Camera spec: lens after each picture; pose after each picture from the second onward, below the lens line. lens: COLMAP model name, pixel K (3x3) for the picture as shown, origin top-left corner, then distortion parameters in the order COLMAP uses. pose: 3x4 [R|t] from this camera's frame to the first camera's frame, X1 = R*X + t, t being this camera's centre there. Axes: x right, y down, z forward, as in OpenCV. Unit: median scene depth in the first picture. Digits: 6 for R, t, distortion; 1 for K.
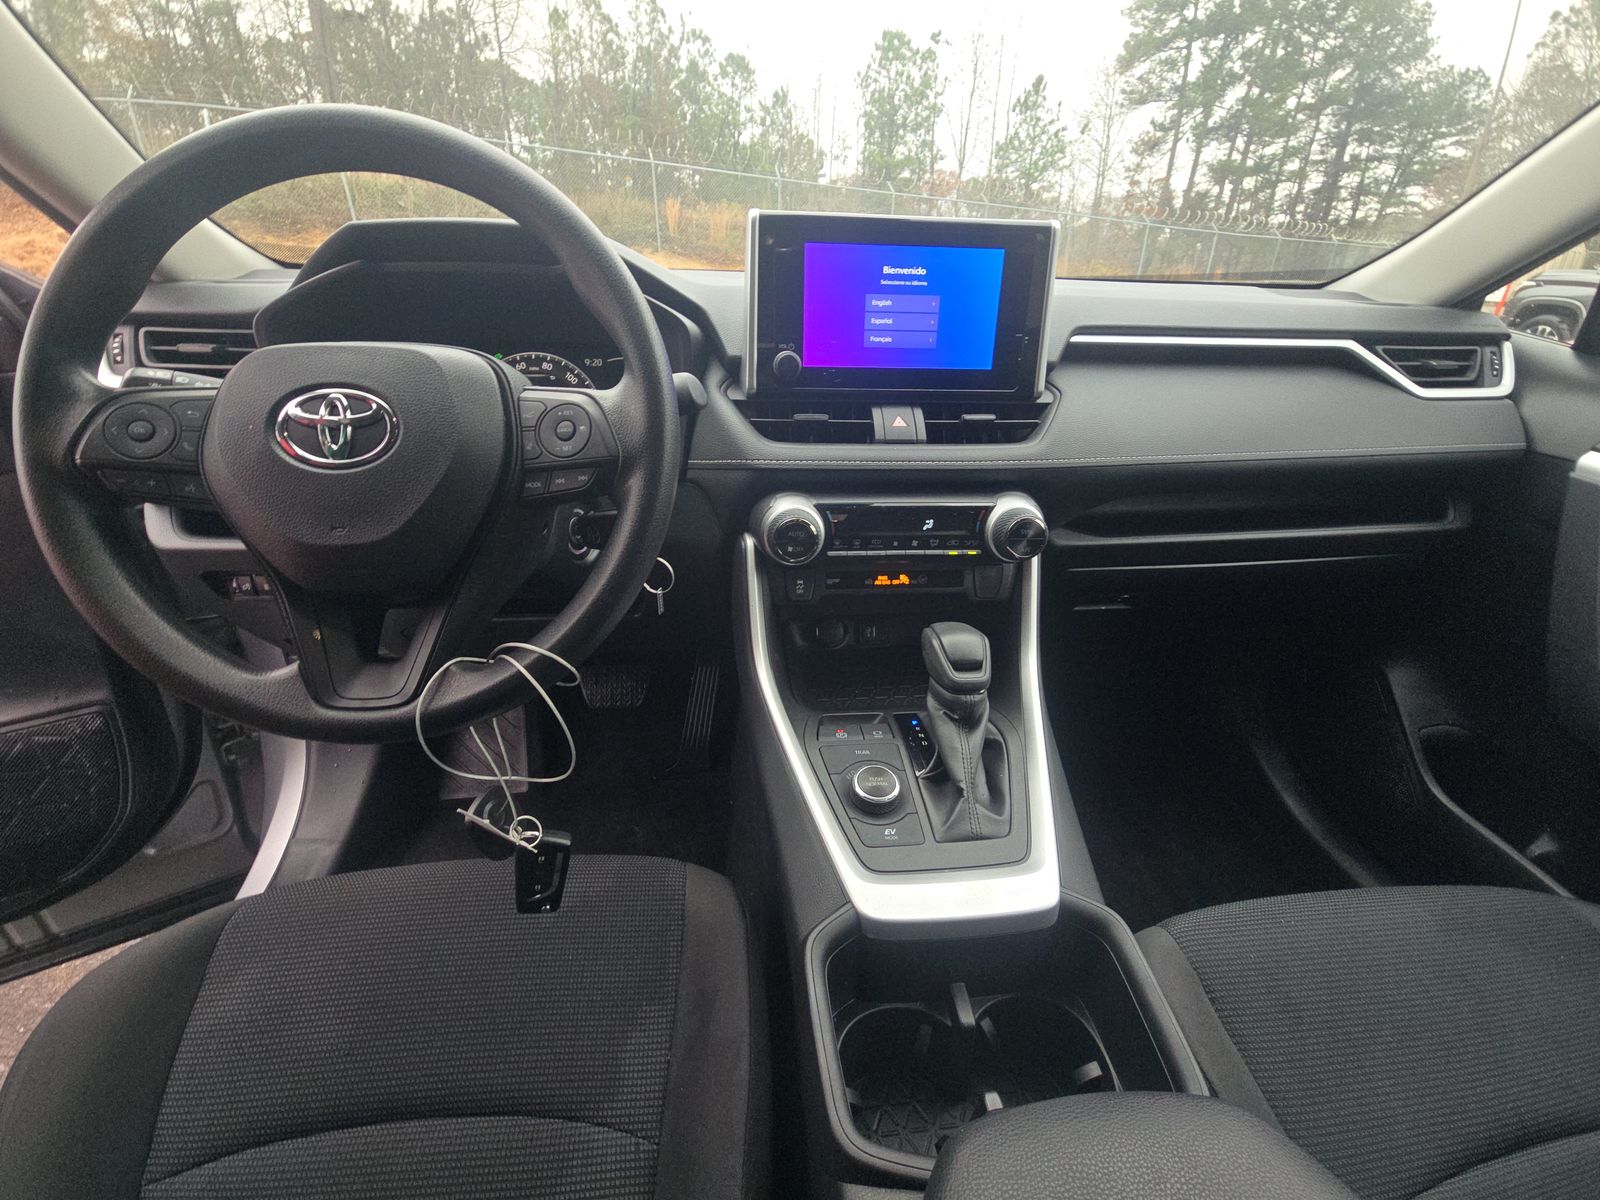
lens RADIAL K [[645.5, 0, 800.0], [0, 645.5, 600.0], [0, 0, 1]] dist [0.011105, -0.008133]
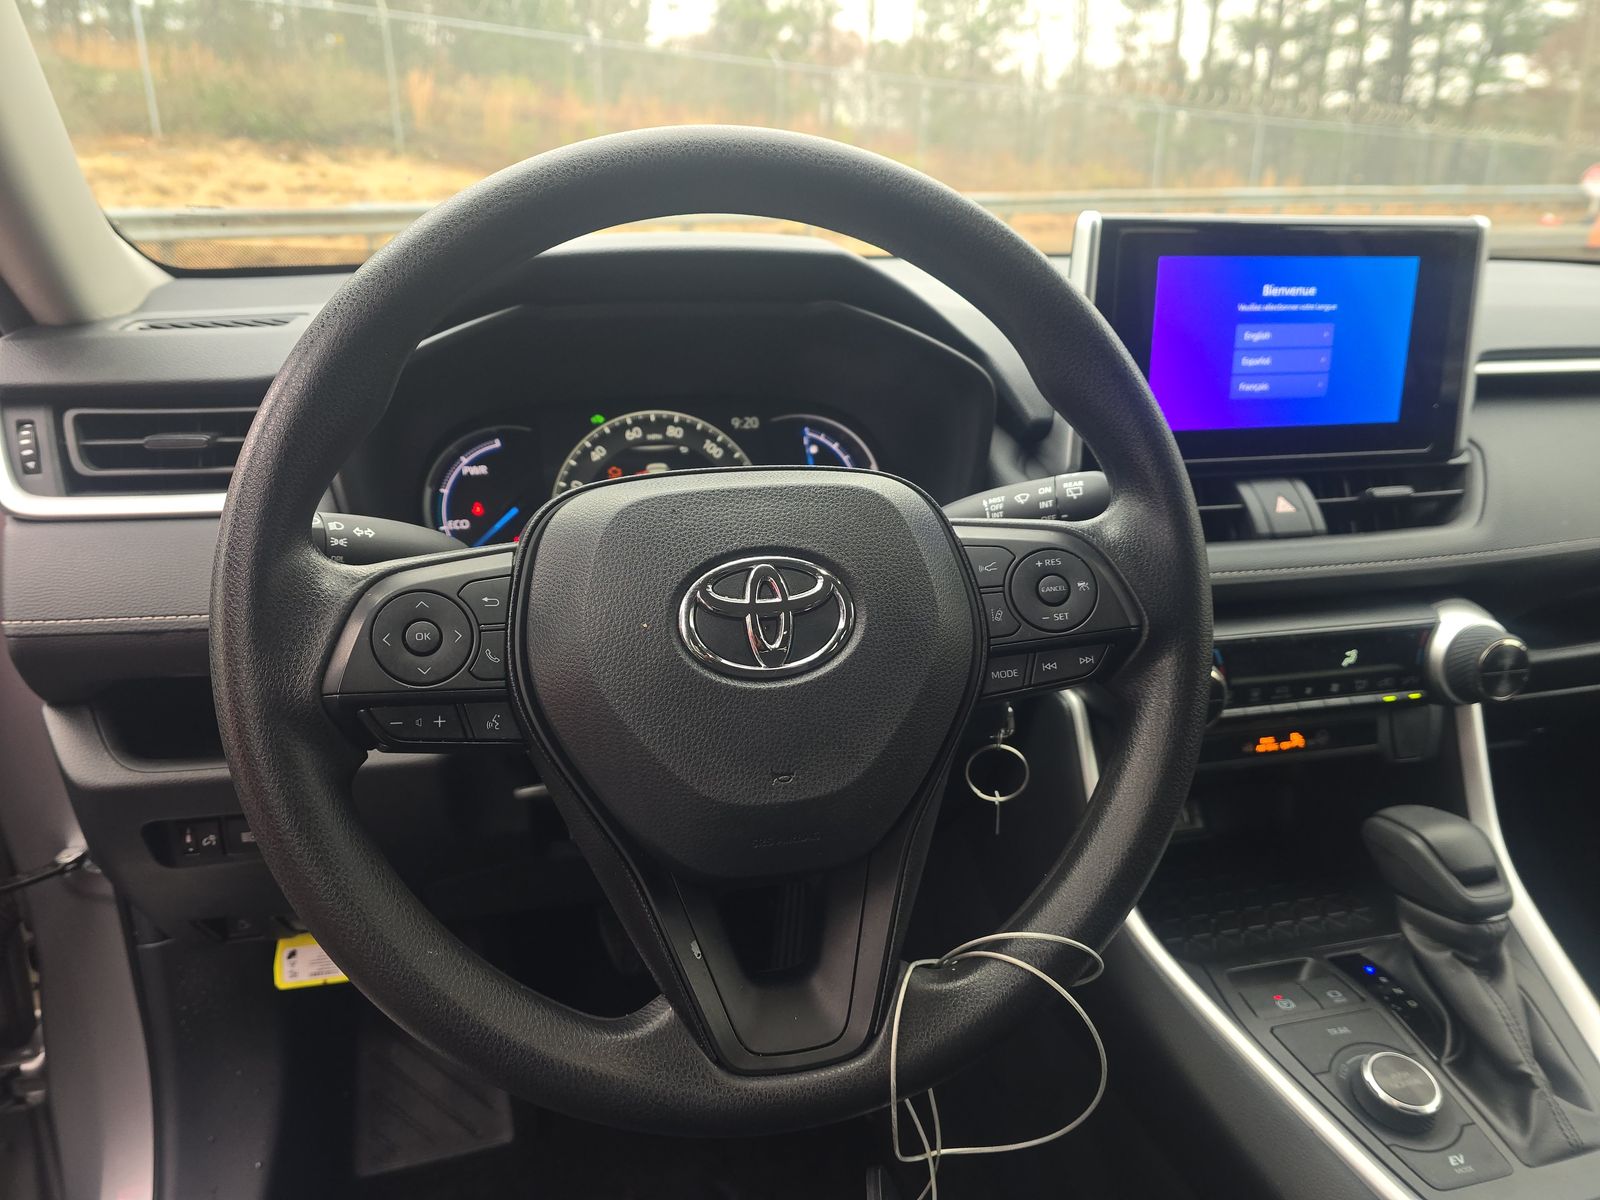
lens RADIAL K [[1085.3, 0, 800.0], [0, 1085.3, 600.0], [0, 0, 1]] dist [0.050979, -0.059077]
pose [[0.989482, -0.058990, 0.132078, -0.497145], [0.072463, 0.992382, -0.099635, -0.104476], [-0.125194, 0.108157, 0.986219, -0.033882]]
